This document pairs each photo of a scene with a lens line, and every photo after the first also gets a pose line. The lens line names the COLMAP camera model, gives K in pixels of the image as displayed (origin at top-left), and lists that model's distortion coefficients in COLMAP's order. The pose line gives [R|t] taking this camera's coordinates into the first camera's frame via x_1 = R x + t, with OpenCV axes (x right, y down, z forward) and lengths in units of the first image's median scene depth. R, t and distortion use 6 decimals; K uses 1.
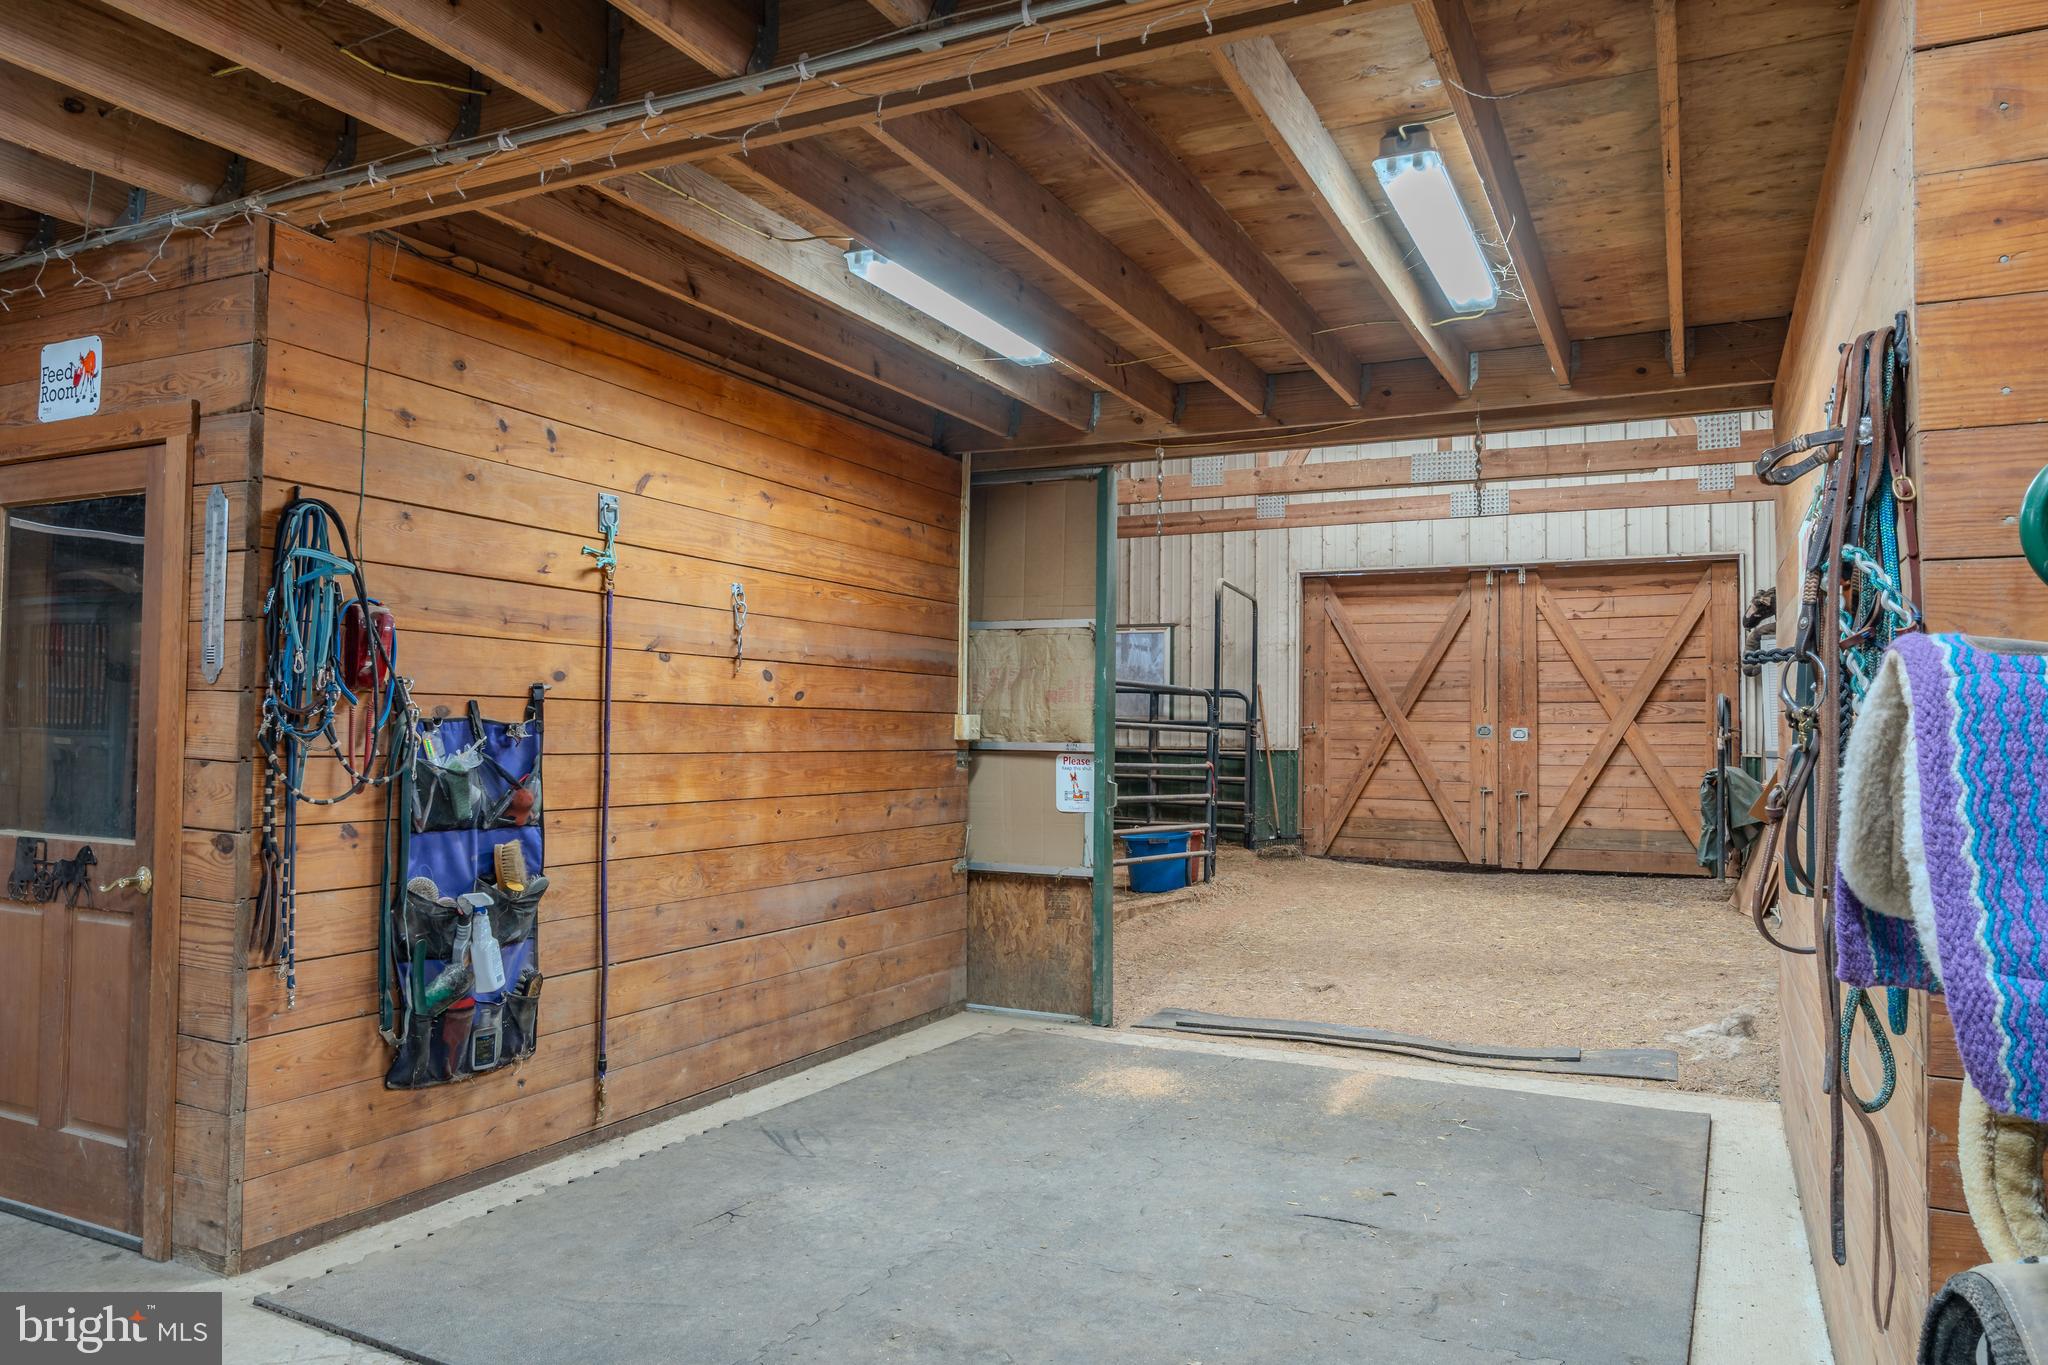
lens RADIAL K [[1372.0, 0, 1024.0], [0, 1372.0, 682.5], [0, 0, 1]] dist [-0.030280, 0.026869]
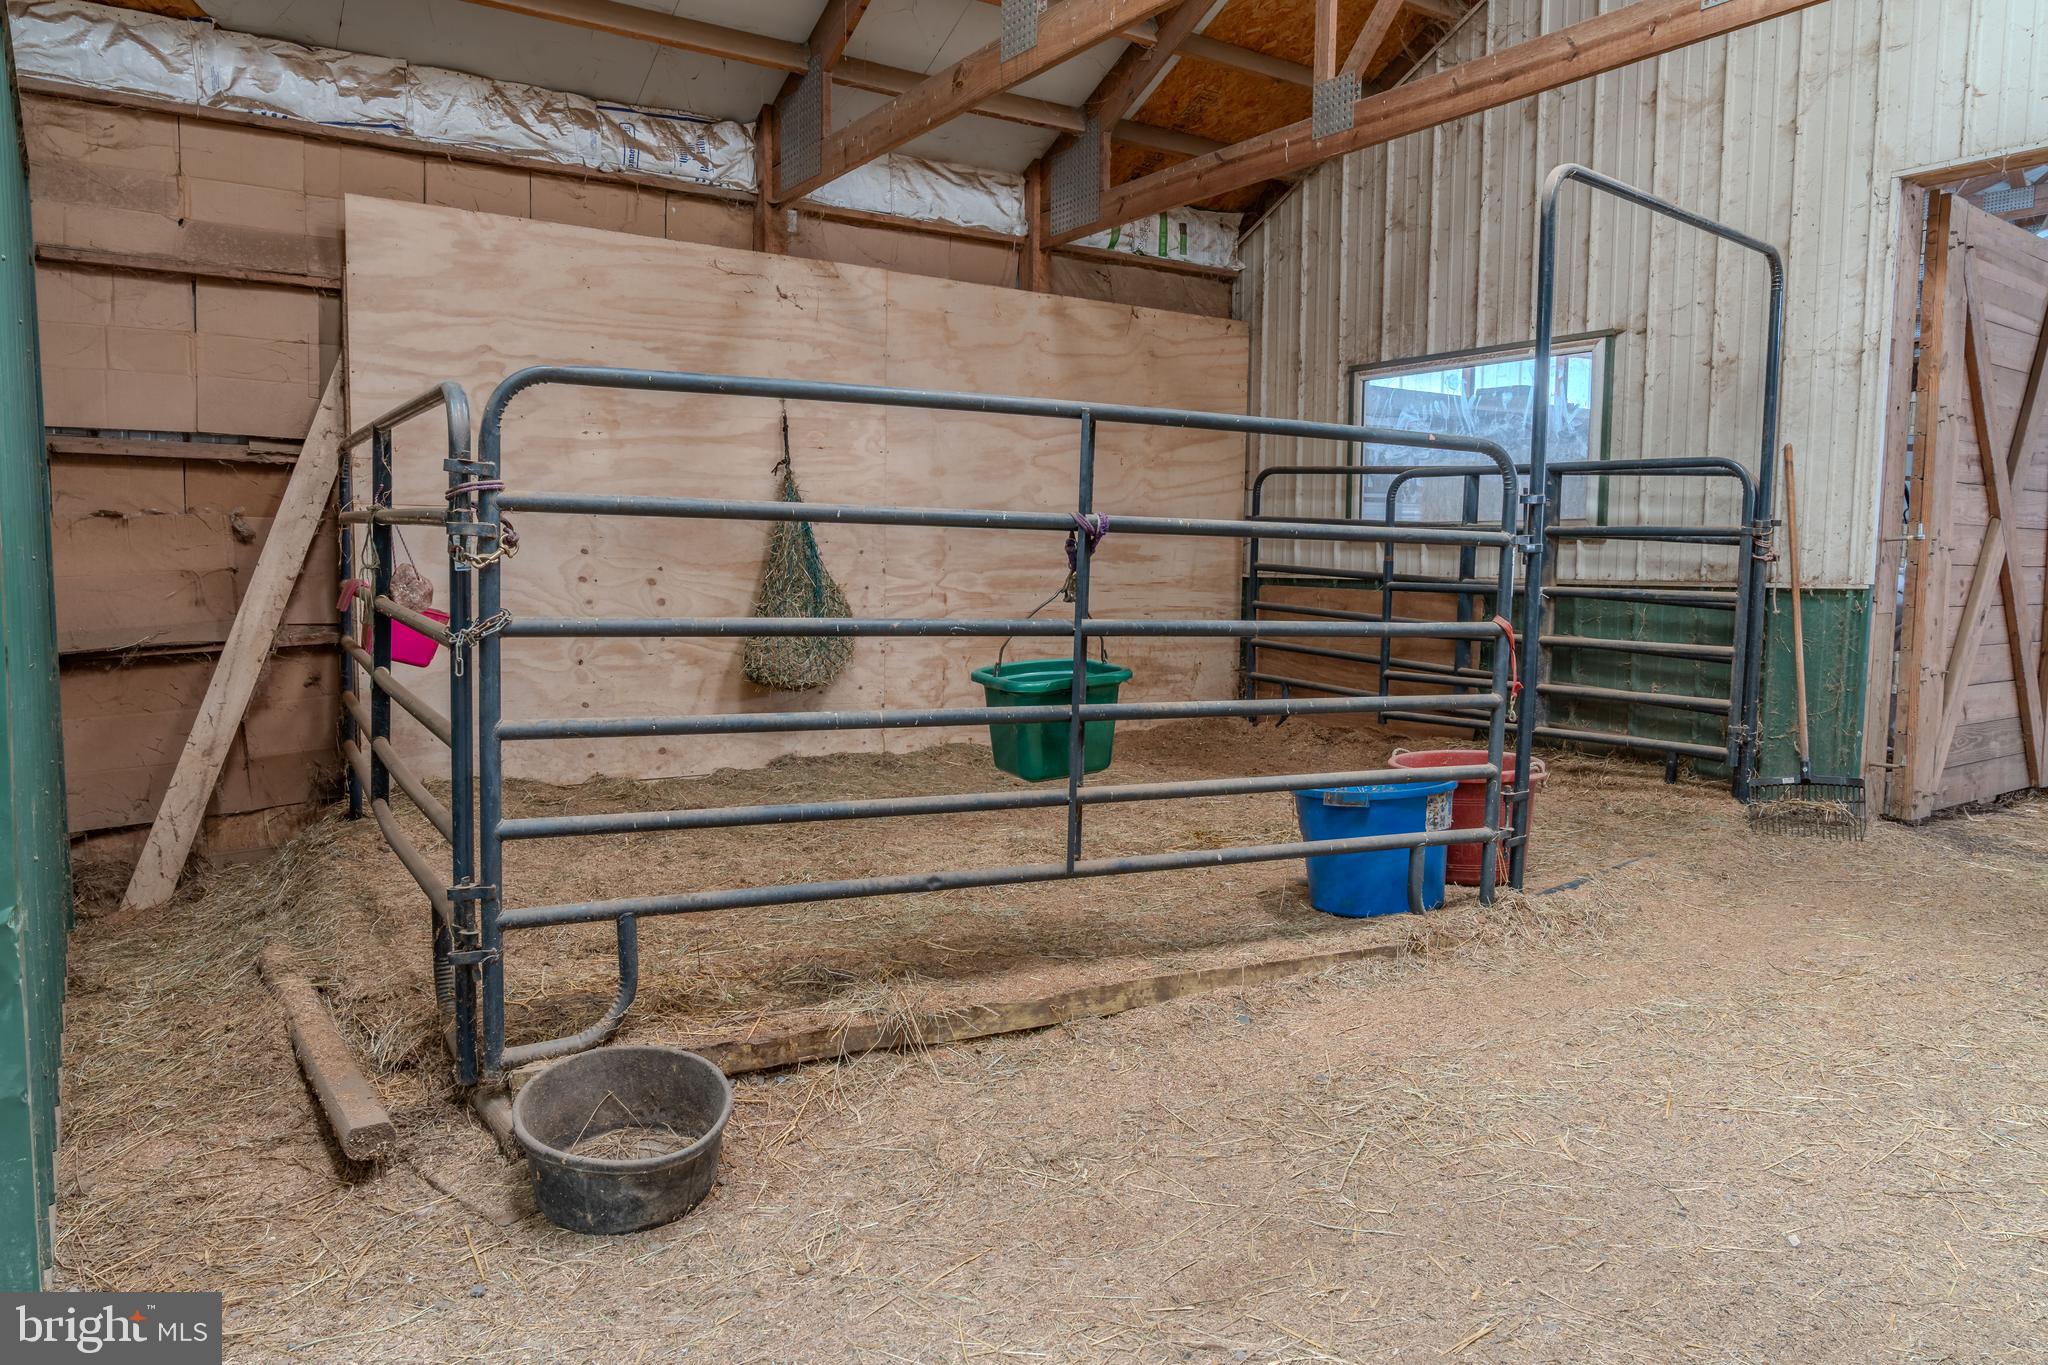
lens RADIAL K [[1372.0, 0, 1024.0], [0, 1372.0, 682.5], [0, 0, 1]] dist [-0.030280, 0.026869]
pose [[0.868260, 0.040092, -0.494487, 0.180016], [0.021372, 0.992781, 0.118019, 0.021334], [0.495649, -0.113040, 0.861135, 0.477567]]
